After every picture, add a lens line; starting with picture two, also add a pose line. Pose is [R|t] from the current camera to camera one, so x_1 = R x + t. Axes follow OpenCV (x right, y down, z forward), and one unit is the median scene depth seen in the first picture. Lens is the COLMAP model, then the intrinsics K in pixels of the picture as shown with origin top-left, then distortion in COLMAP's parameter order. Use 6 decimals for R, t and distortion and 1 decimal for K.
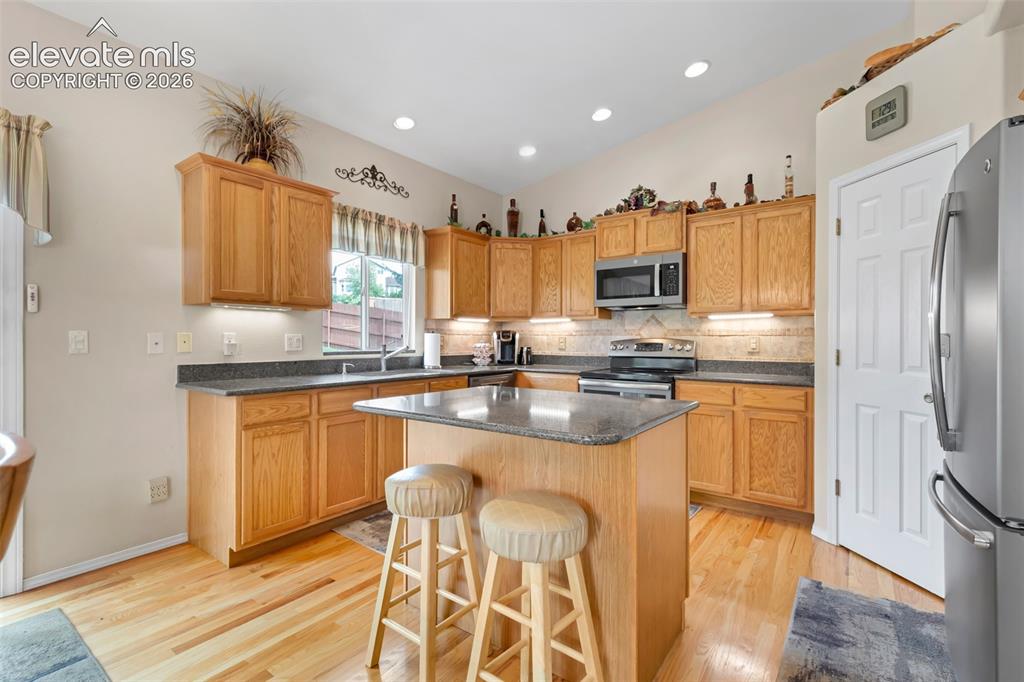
lens RADIAL K [[466.9, 0, 510.1], [0, 466.9, 340.9], [0, 0, 1]] dist [0.002459, -0.000040]
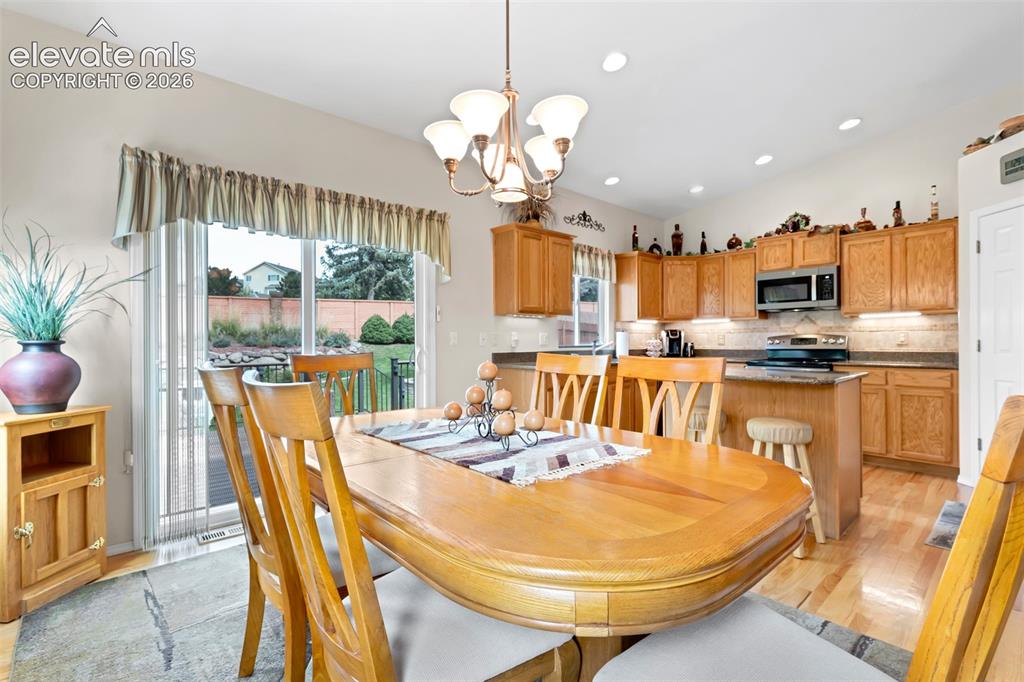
lens RADIAL K [[466.9, 0, 506.8], [0, 466.9, 341.2], [0, 0, 1]] dist [-0.000373, -0.000419]
pose [[0.979156, -0.007257, -0.202979, -0.240967], [0.006661, 0.999971, -0.003620, 0.013353], [0.202999, 0.002193, 0.979176, -0.401127]]
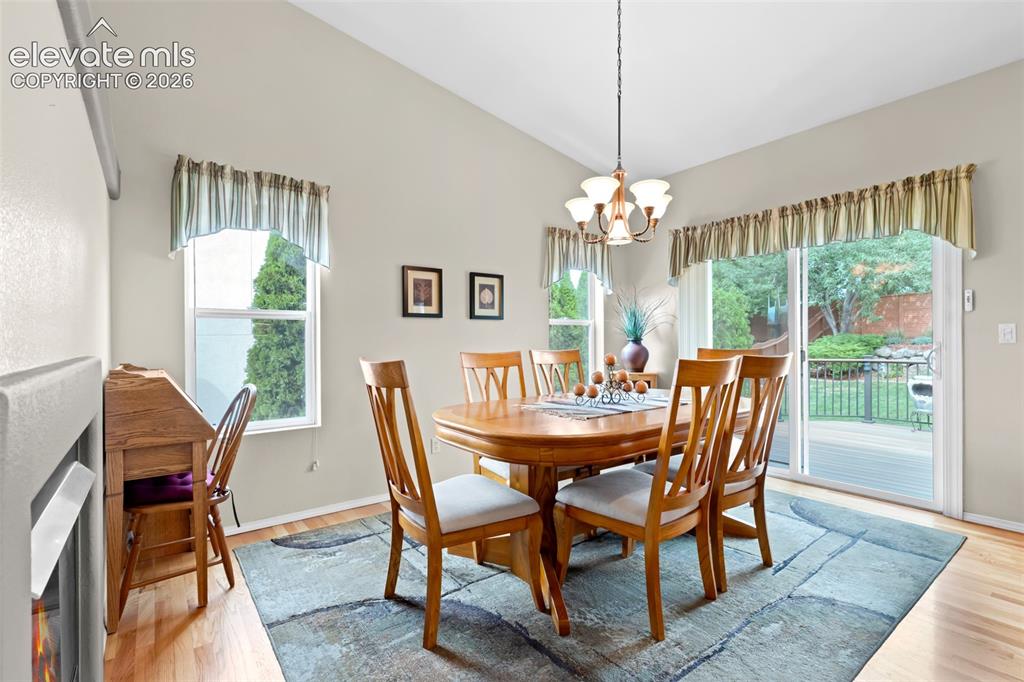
lens RADIAL K [[466.9, 0, 506.8], [0, 466.9, 341.2], [0, 0, 1]] dist [-0.000373, -0.000419]
pose [[-0.288062, 0.000221, -0.957612, 0.357485], [-0.000547, 1.000000, 0.000395, 0.014042], [0.957612, 0.000638, -0.288062, 0.080126]]
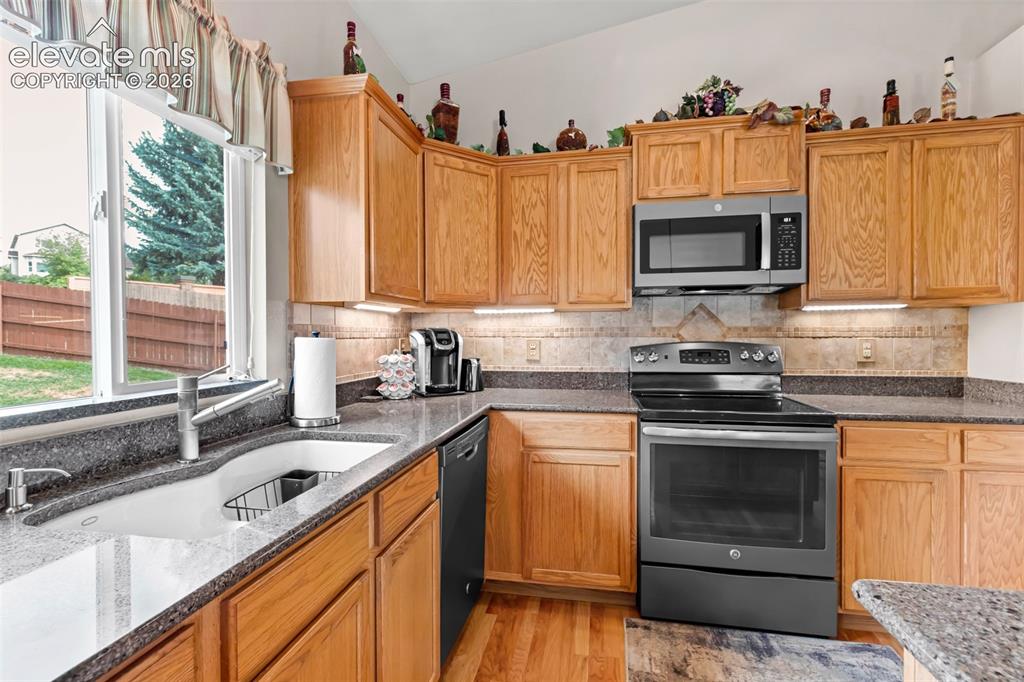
lens RADIAL K [[466.9, 0, 510.1], [0, 466.9, 340.9], [0, 0, 1]] dist [0.002459, -0.000040]
pose [[0.899768, -0.013629, 0.436157, -0.210873], [0.009091, 0.999881, 0.012489, -0.018323], [-0.436275, -0.007272, 0.899784, 0.615193]]
